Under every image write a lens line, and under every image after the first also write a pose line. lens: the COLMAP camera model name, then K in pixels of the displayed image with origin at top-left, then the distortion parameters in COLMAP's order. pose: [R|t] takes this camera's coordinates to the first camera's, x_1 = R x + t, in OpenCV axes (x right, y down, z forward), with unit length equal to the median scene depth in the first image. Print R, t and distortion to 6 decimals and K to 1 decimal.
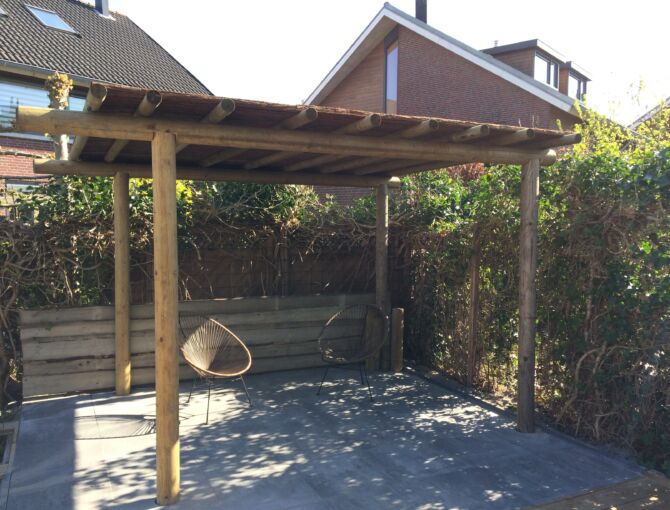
lens RADIAL K [[577.4, 0, 342.2], [0, 577.4, 256.4], [0, 0, 1]] dist [0.089592, -0.119991]
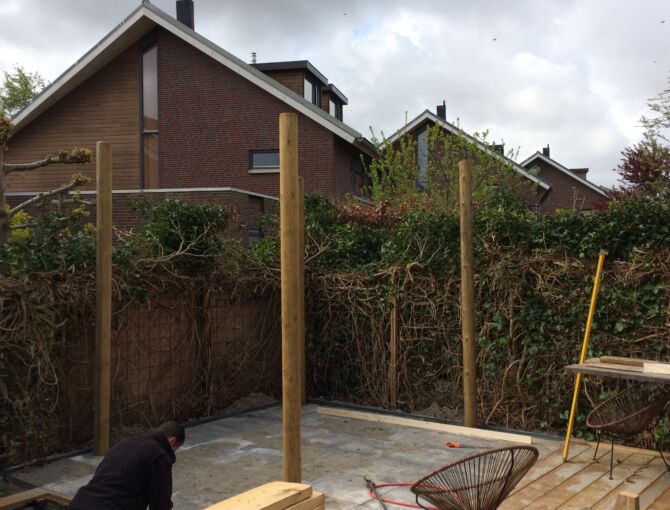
lens RADIAL K [[761.7, 0, 347.1], [0, 761.7, 264.7], [0, 0, 1]] dist [0.058733, -0.050518]
pose [[0.890955, -0.021803, 0.453569, -0.485076], [0.040890, 0.998641, -0.032317, -0.013793], [-0.452248, 0.047339, 0.890635, -0.273762]]
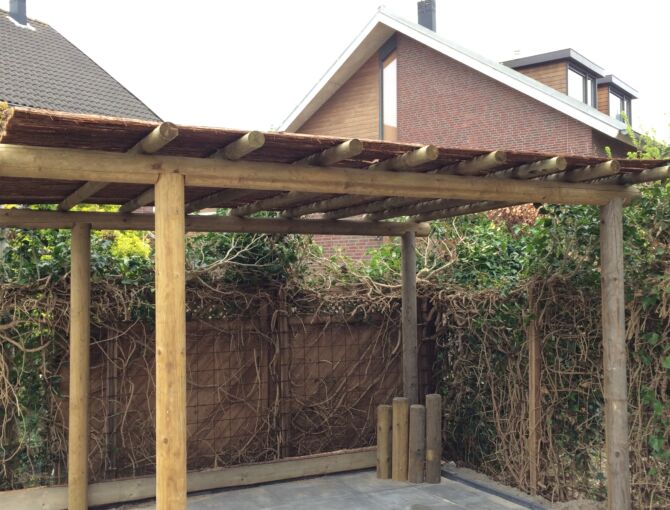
lens RADIAL K [[761.7, 0, 347.1], [0, 761.7, 264.7], [0, 0, 1]] dist [0.058733, -0.050518]
pose [[0.998922, -0.019025, 0.042349, -0.056760], [0.022383, 0.996520, -0.080294, -0.000304], [-0.040674, 0.081155, 0.995871, -0.013584]]
